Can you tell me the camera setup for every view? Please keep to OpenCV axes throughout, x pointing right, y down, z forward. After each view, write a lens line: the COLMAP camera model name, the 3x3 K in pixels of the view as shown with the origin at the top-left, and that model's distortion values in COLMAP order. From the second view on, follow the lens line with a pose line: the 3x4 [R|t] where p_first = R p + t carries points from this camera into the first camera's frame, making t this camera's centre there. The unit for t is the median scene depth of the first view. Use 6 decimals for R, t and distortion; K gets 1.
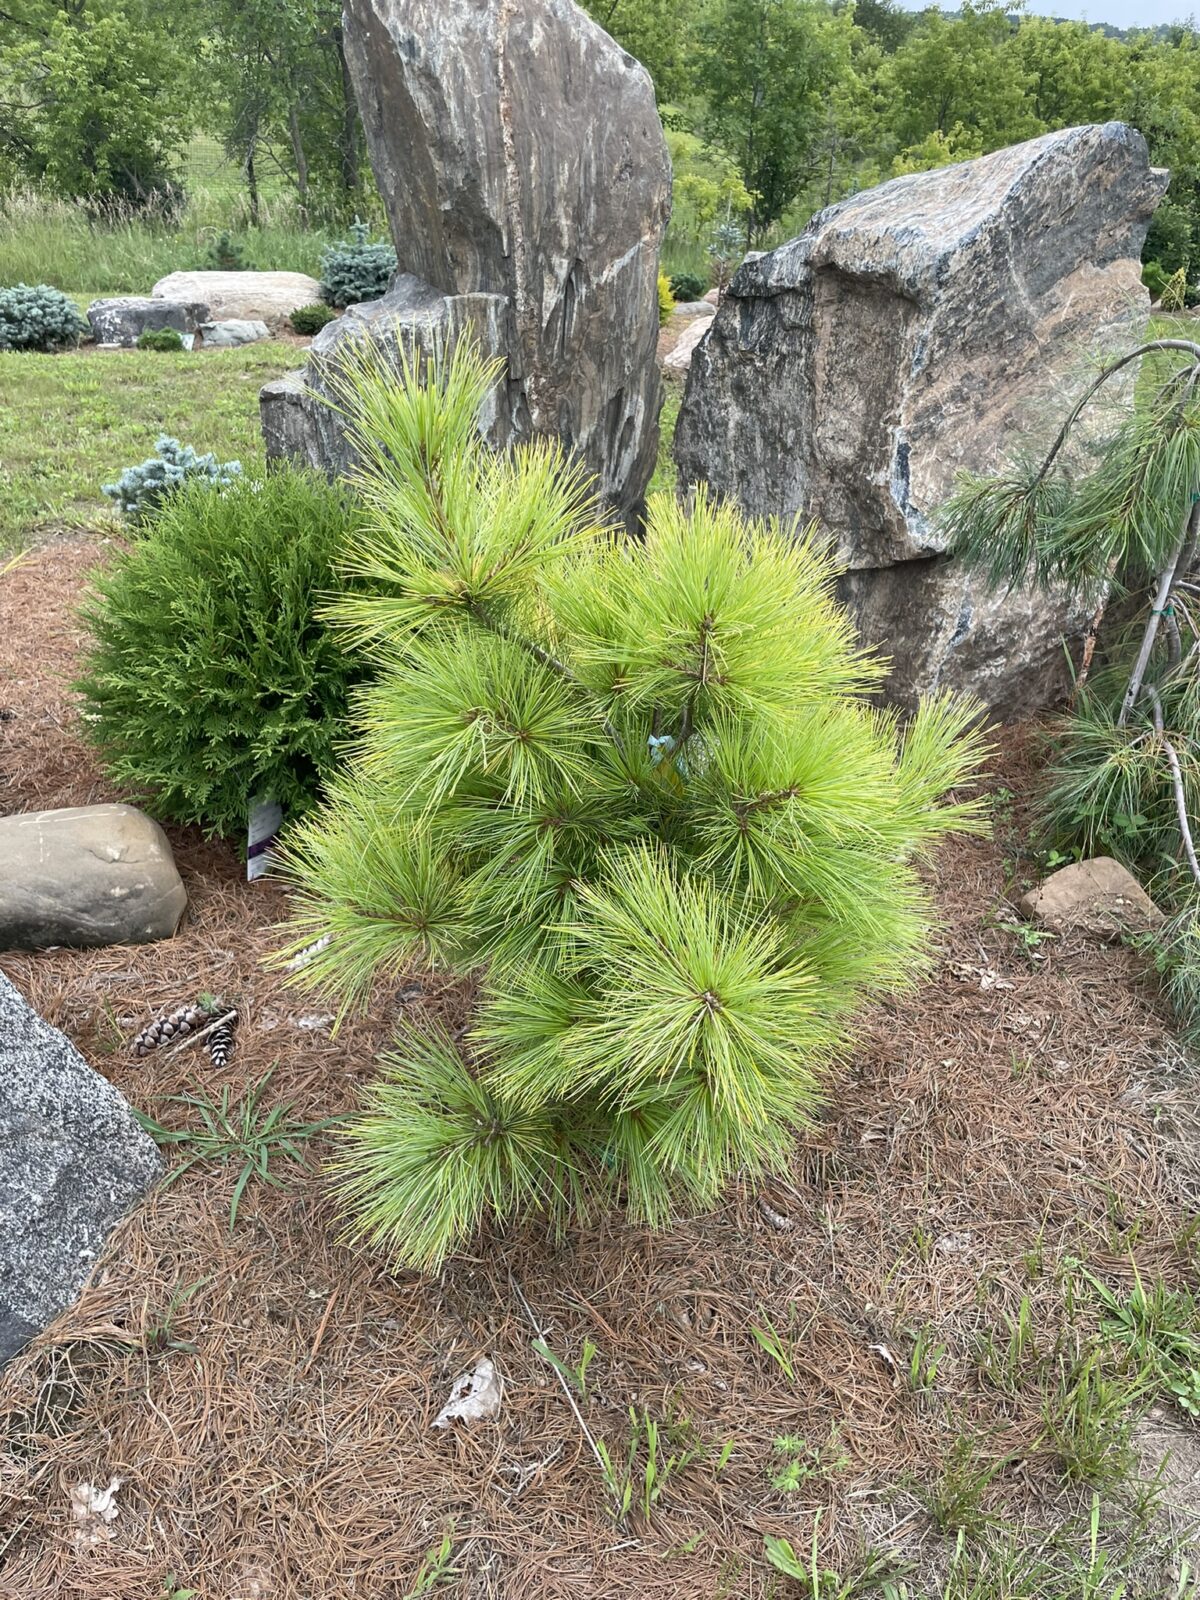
lens RADIAL K [[1206.5, 0, 590.1], [0, 1206.5, 811.9], [0, 0, 1]] dist [0.053636, -0.074630]
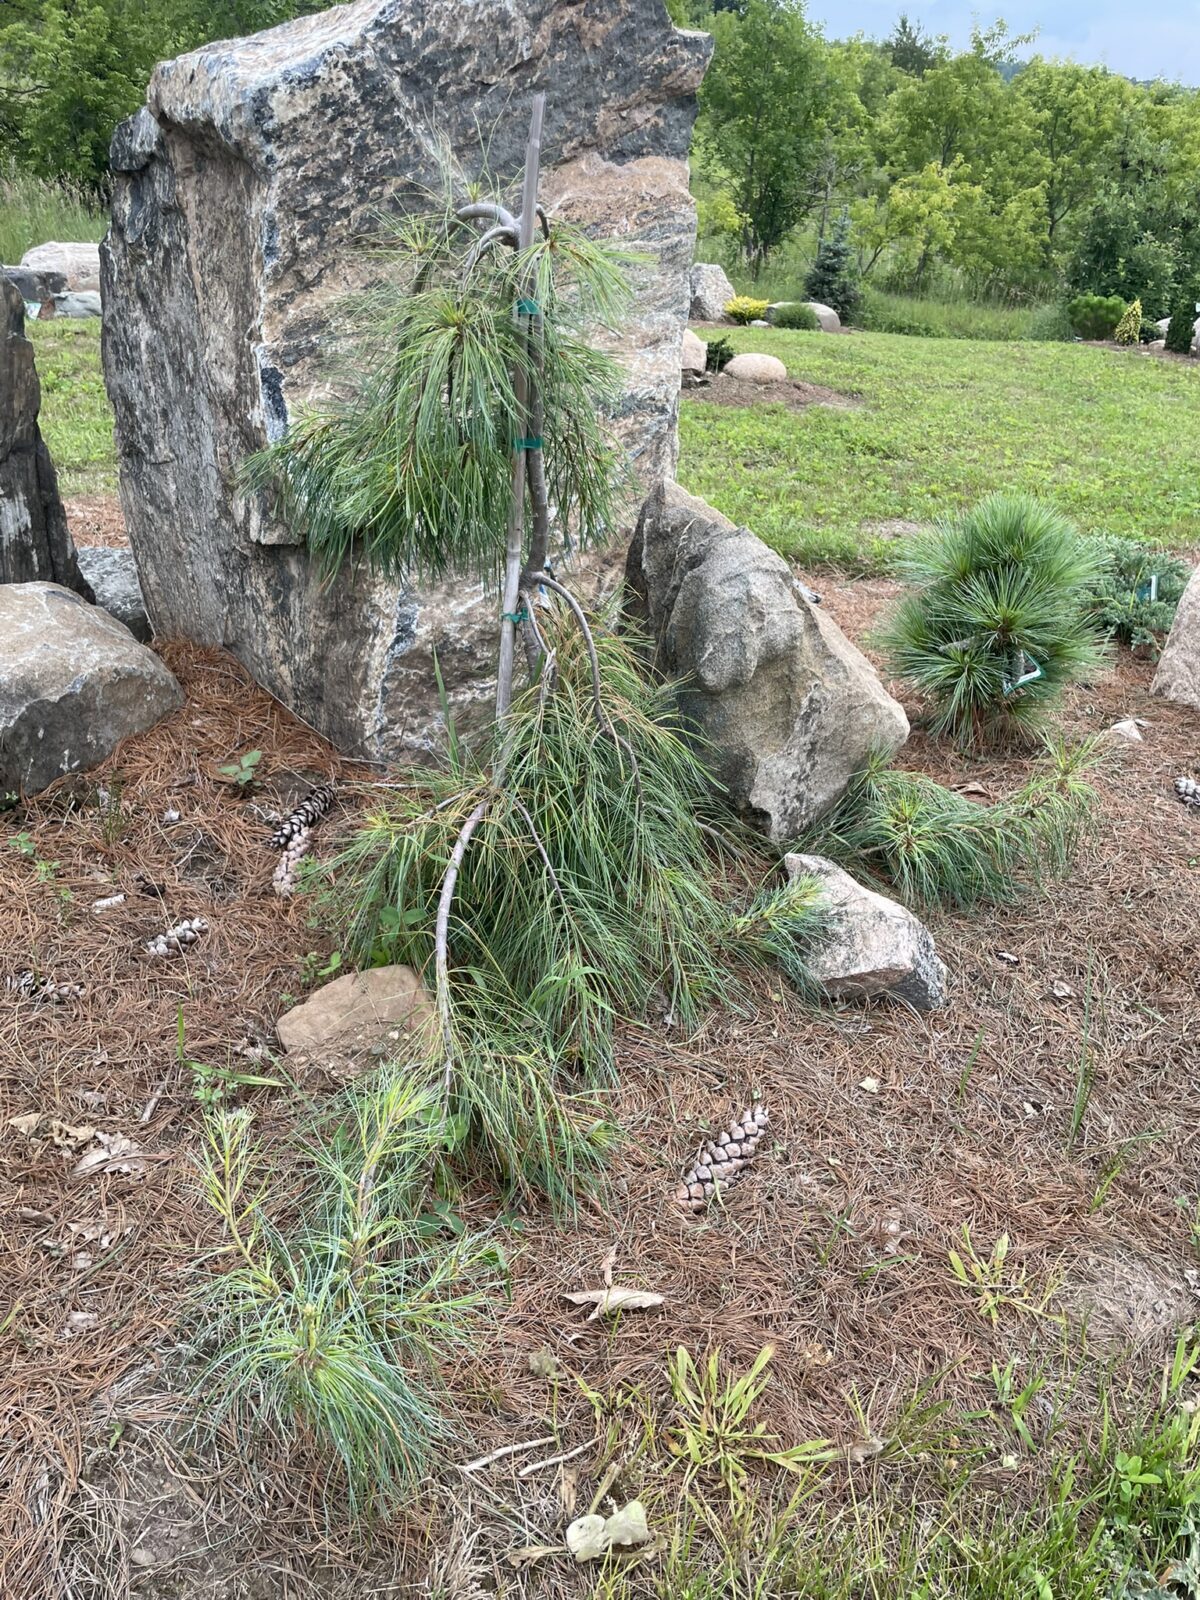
lens RADIAL K [[1206.5, 0, 602.8], [0, 1206.5, 805.2], [0, 0, 1]] dist [0.053636, -0.074630]
pose [[0.998064, 0.060746, -0.013336, 0.459656], [-0.061073, 0.997803, -0.025690, -0.035991], [0.011746, 0.026454, 0.999581, 0.274170]]
